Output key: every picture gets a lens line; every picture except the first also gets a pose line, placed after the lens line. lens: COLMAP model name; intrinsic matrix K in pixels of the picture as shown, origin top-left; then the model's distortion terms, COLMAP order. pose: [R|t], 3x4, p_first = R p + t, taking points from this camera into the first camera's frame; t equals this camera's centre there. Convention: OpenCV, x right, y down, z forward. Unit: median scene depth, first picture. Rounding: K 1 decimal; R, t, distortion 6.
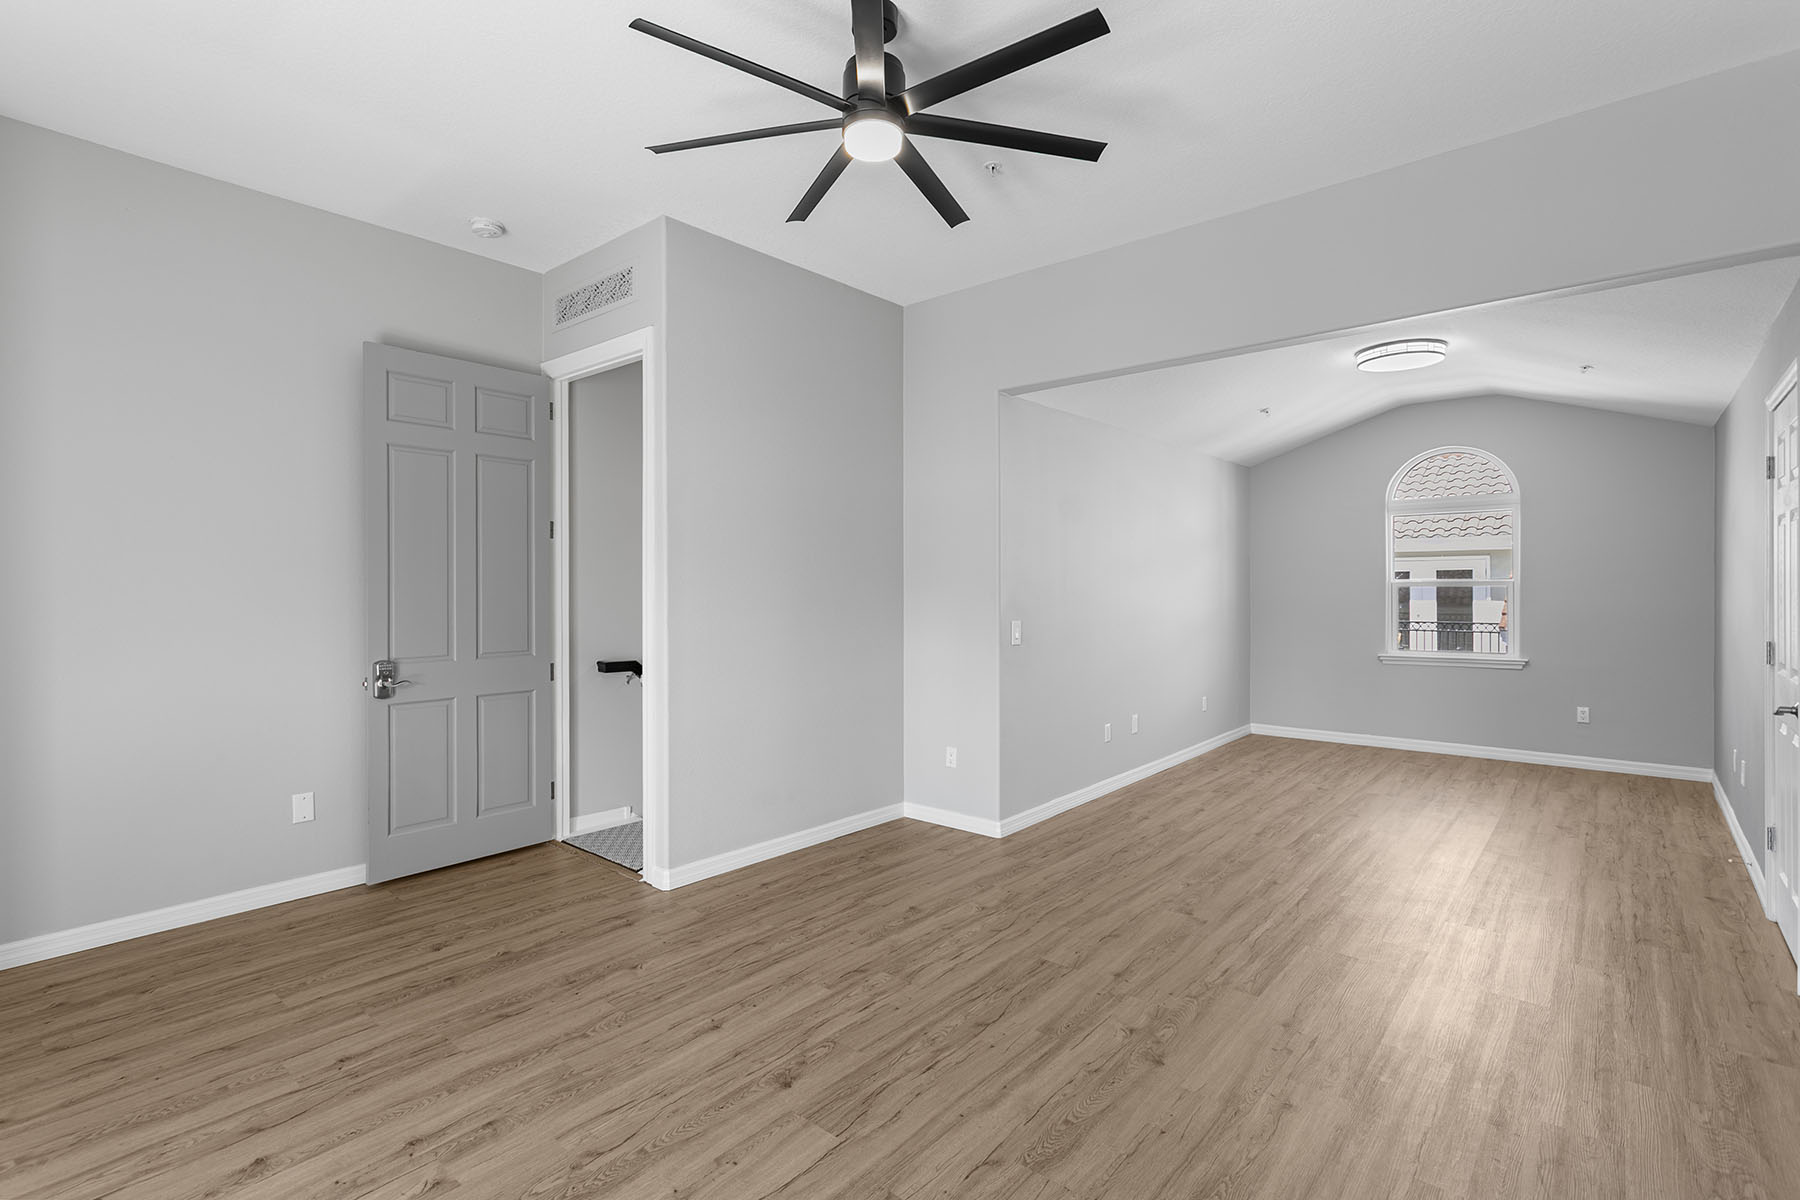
lens RADIAL K [[859.3, 0, 882.6], [0, 859.3, 596.2], [0, 0, 1]] dist [0.005015, -0.000751]
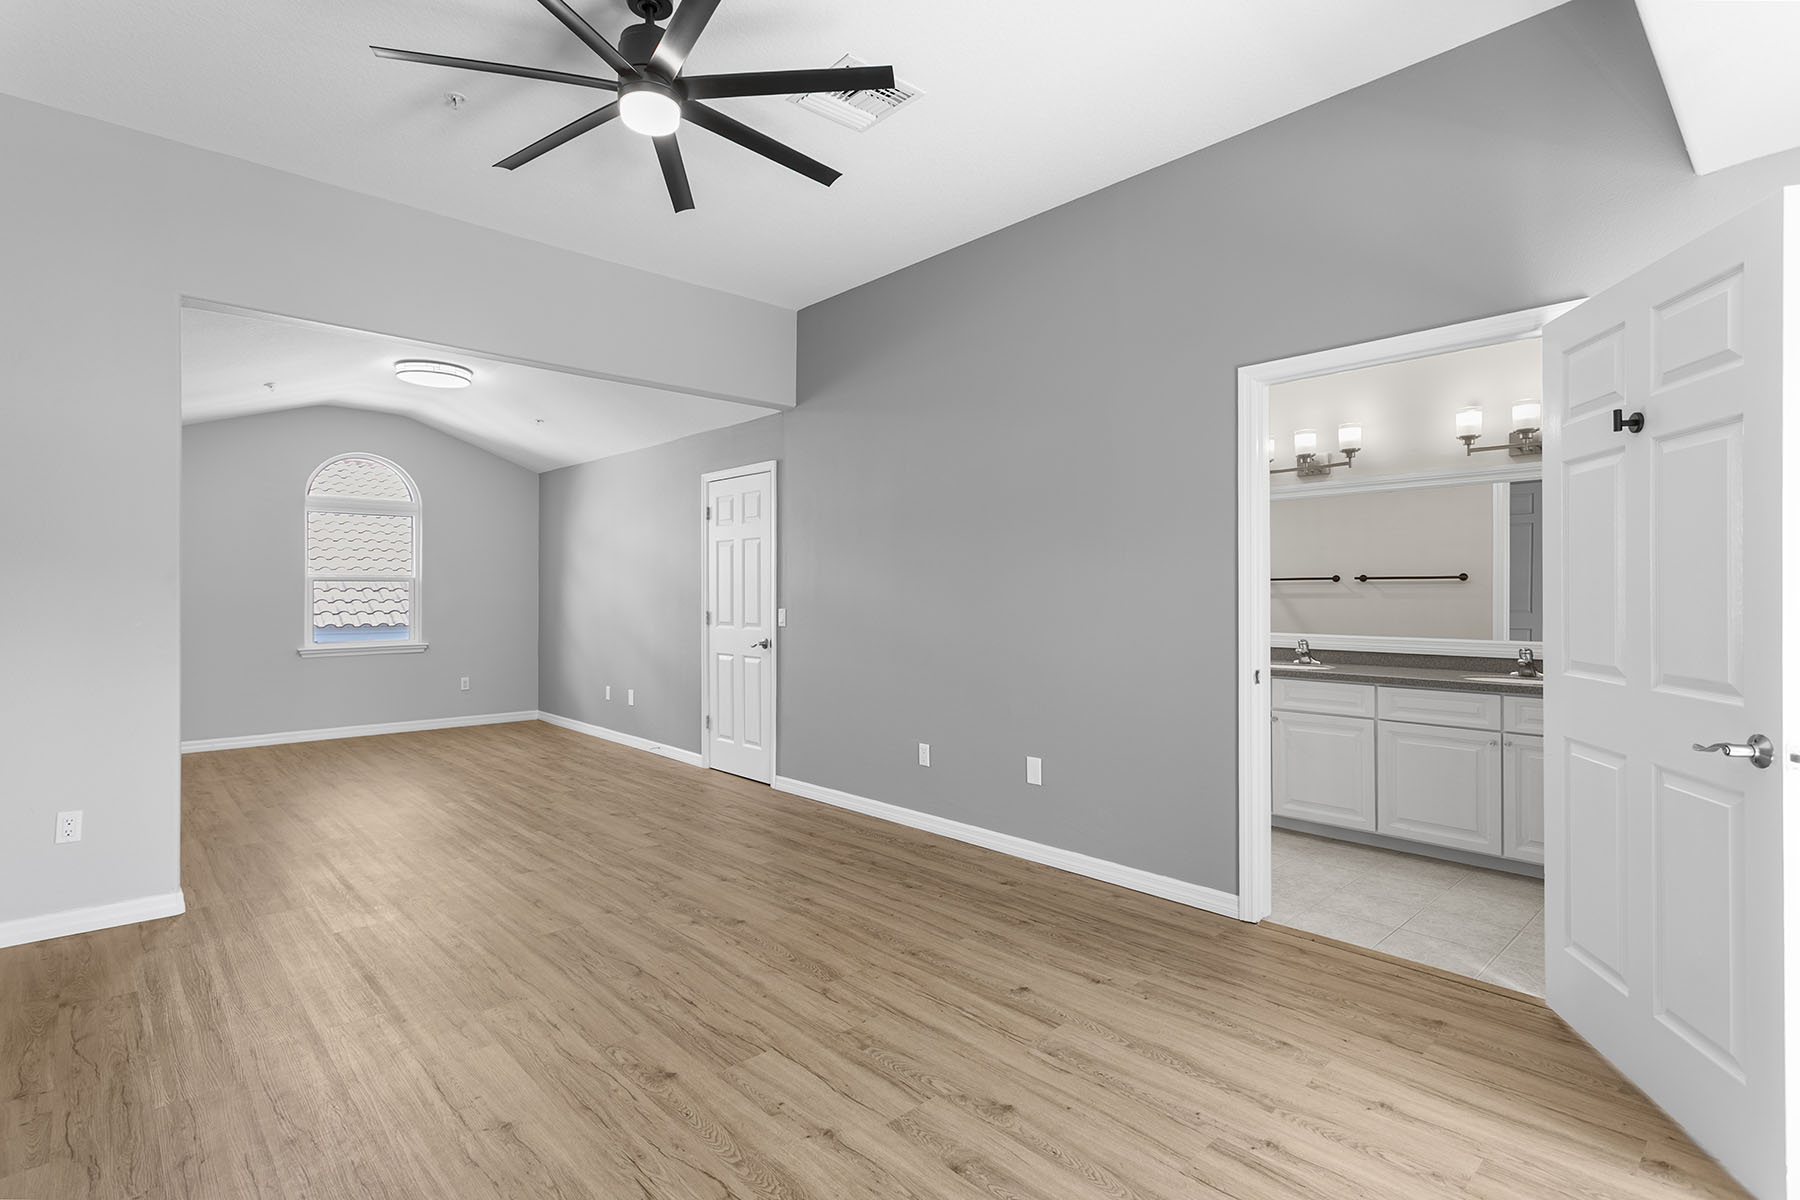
lens RADIAL K [[859.3, 0, 892.1], [0, 859.3, 593.2], [0, 0, 1]] dist [0.005015, -0.000751]
pose [[0.107397, 0.004920, 0.994204, -0.813180], [0.008621, 0.999946, -0.005879, 0.033886], [-0.994179, 0.009202, 0.107348, 0.511108]]
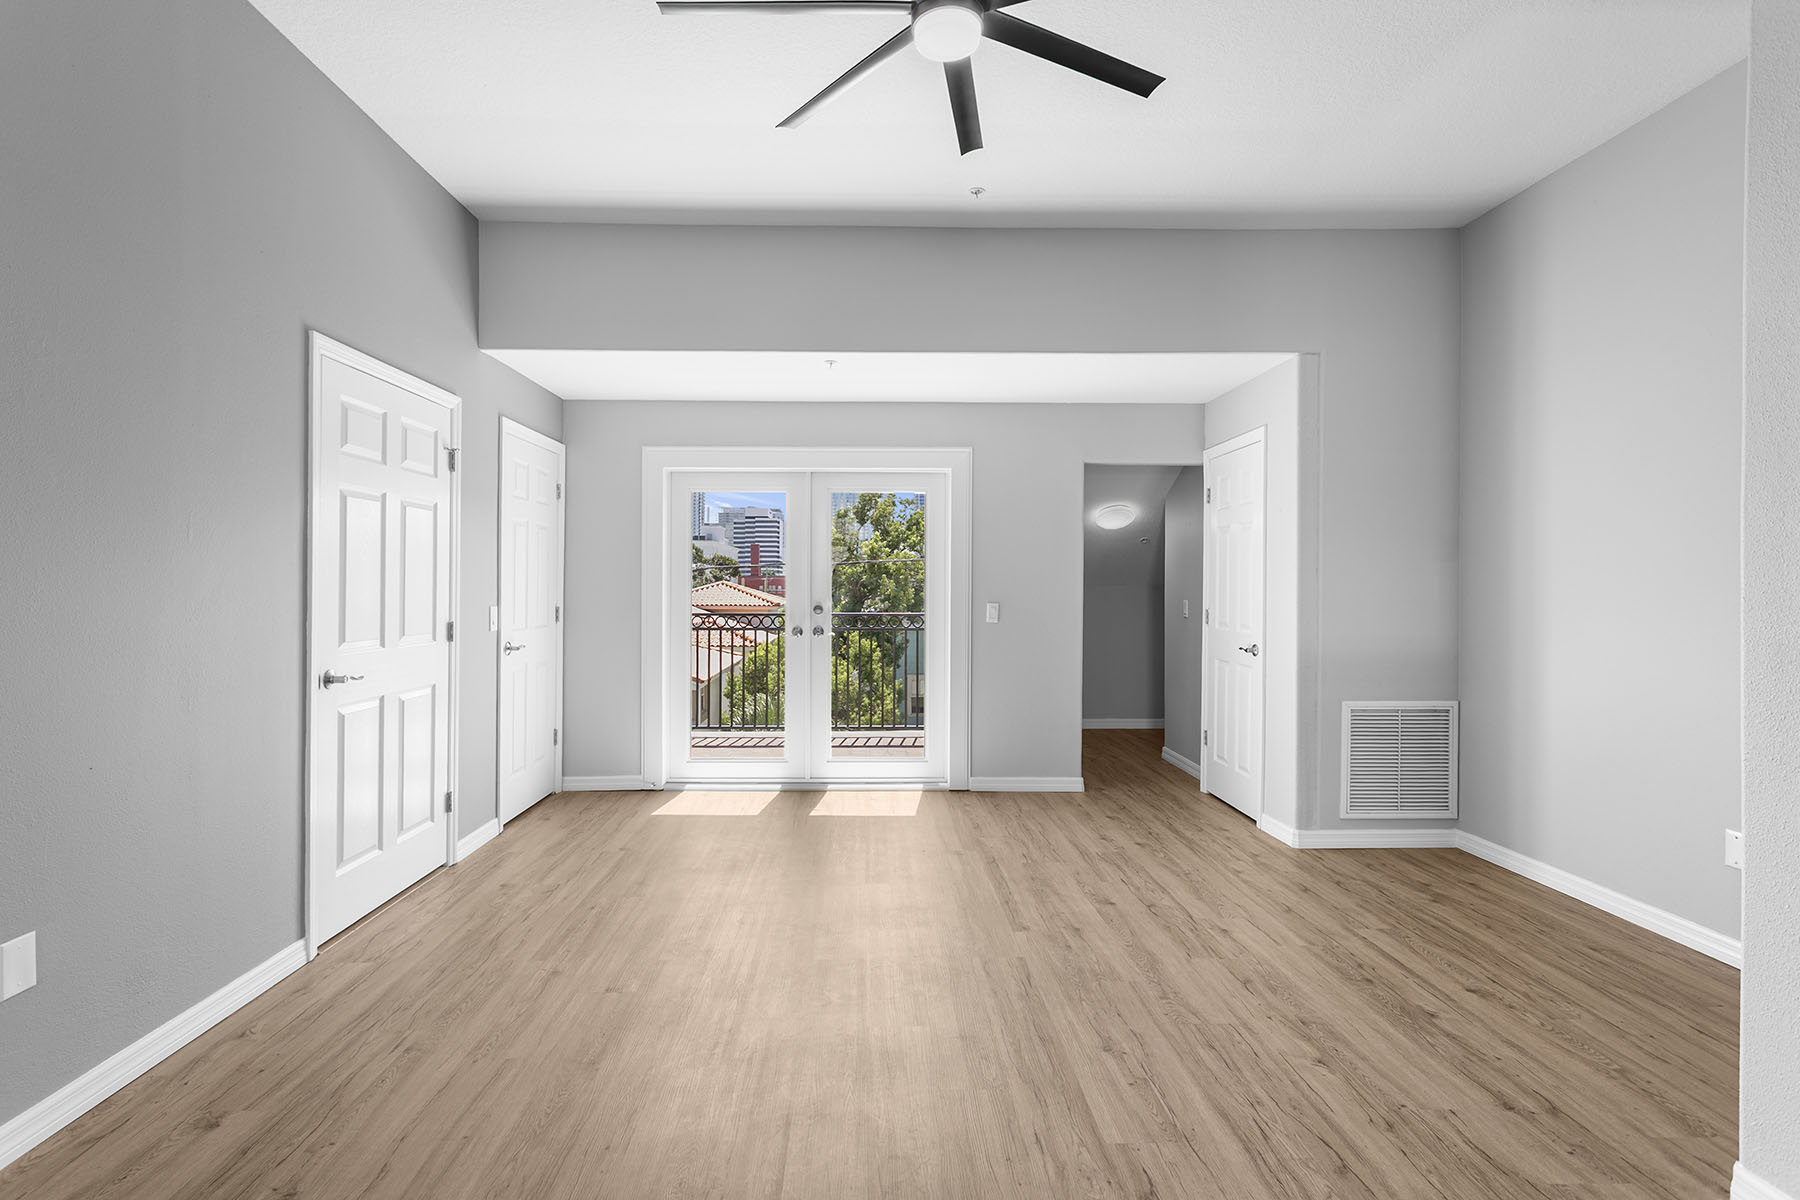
lens RADIAL K [[859.3, 0, 883.3], [0, 859.3, 594.1], [0, 0, 1]] dist [0.005015, -0.000751]
pose [[-0.744289, 0.005223, -0.667837, 0.513552], [-0.005890, 0.999879, 0.014383, 0.013298], [0.667832, 0.014639, -0.744168, 1.338501]]
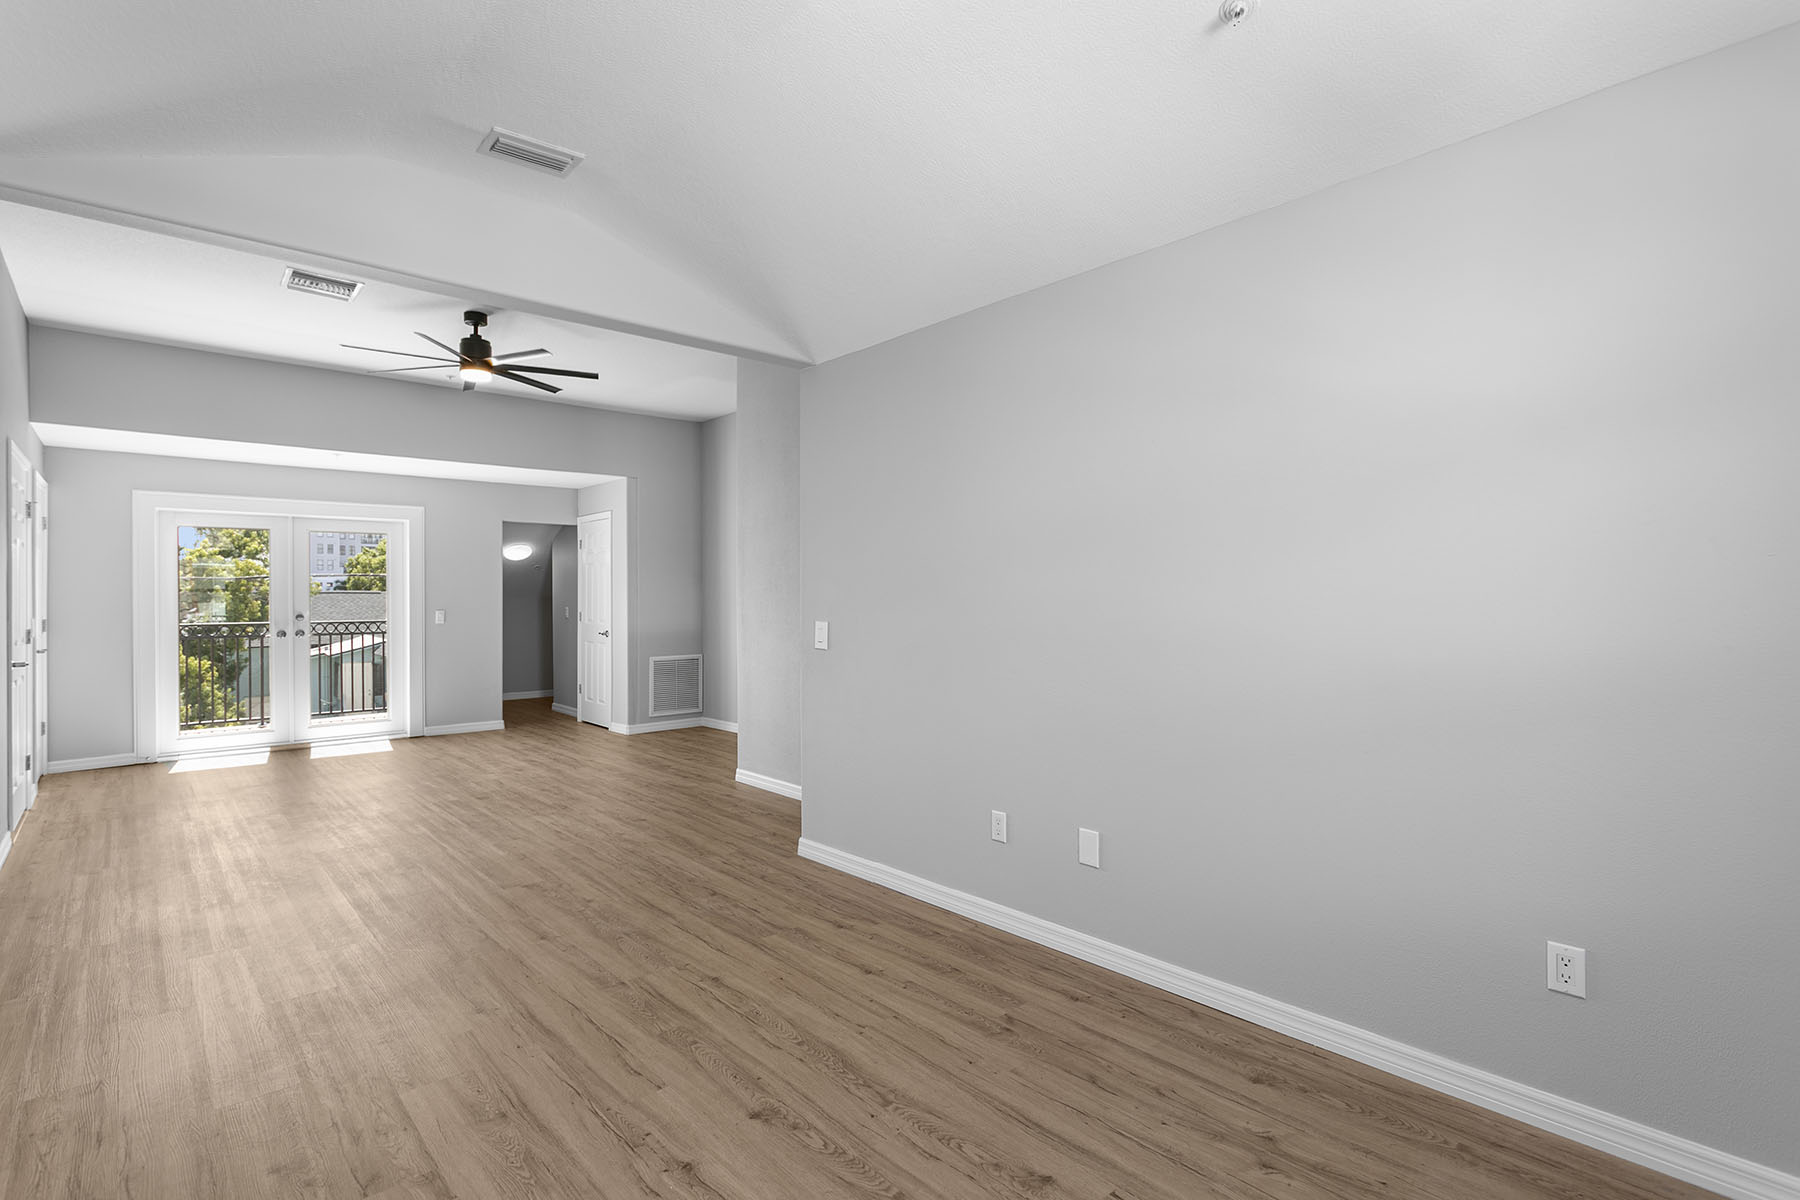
lens RADIAL K [[859.3, 0, 878.4], [0, 859.3, 602.3], [0, 0, 1]] dist [0.005015, -0.000751]
pose [[-0.141564, 0.009014, -0.989888, 1.634066], [-0.003104, 0.999950, 0.009550, -0.000240], [0.989924, 0.004424, -0.141529, 1.908402]]
